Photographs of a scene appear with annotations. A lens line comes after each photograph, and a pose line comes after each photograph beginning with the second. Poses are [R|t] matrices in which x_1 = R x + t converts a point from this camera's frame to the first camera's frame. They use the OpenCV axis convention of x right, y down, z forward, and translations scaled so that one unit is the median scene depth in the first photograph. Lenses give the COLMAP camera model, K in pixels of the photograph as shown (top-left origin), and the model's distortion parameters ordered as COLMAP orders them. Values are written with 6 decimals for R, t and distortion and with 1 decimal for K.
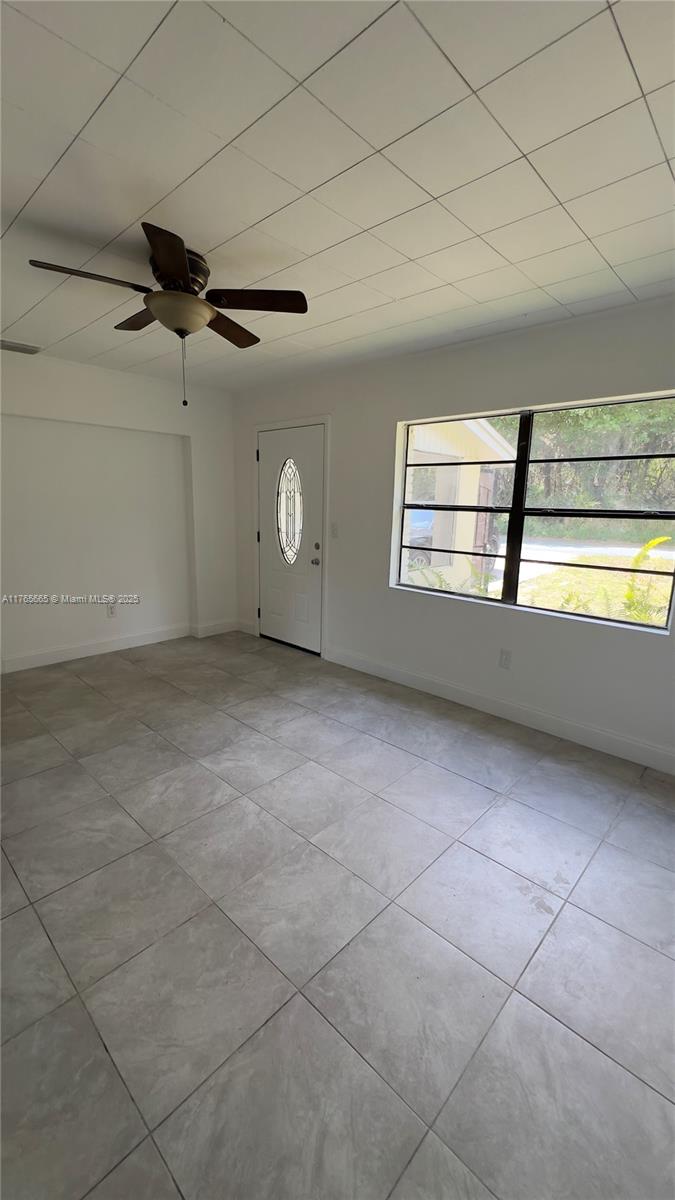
lens RADIAL K [[480.5, 0, 339.3], [0, 480.5, 599.3], [0, 0, 1]] dist [-0.000899, 0.000208]
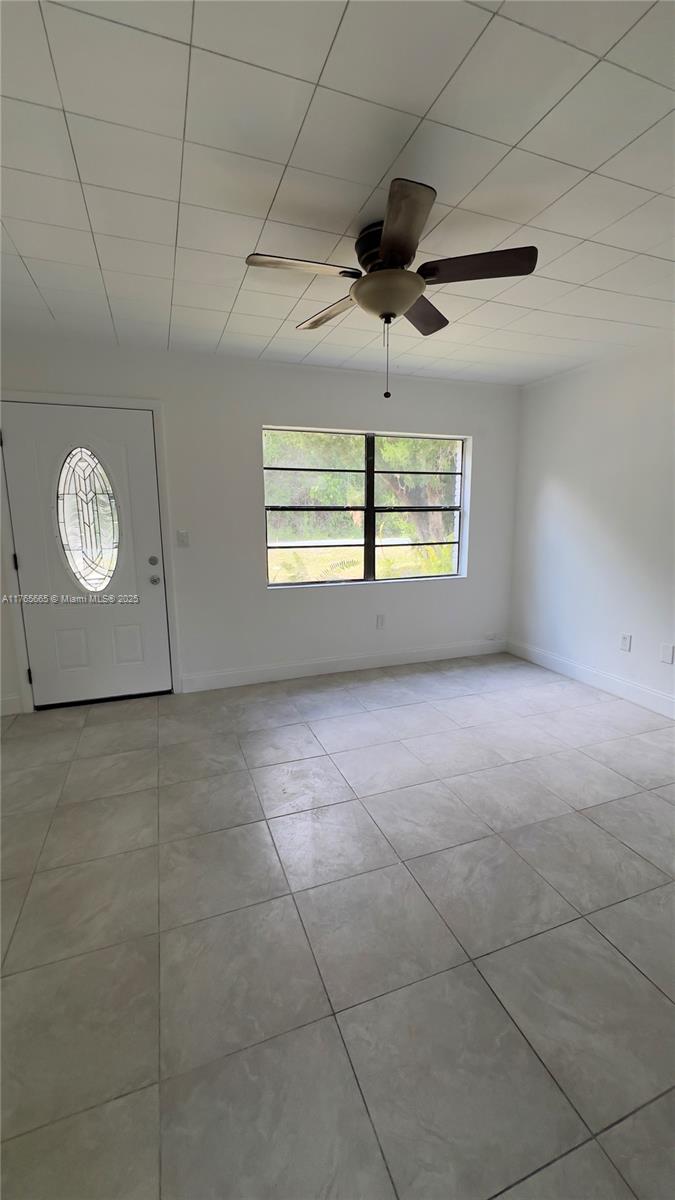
lens RADIAL K [[480.5, 0, 339.3], [0, 480.5, 599.3], [0, 0, 1]] dist [-0.000899, 0.000208]
pose [[0.442485, -0.185995, 0.877276, -0.816419], [0.194648, 0.974853, 0.108505, -0.096652], [-0.875397, 0.122748, 0.467561, 0.462414]]
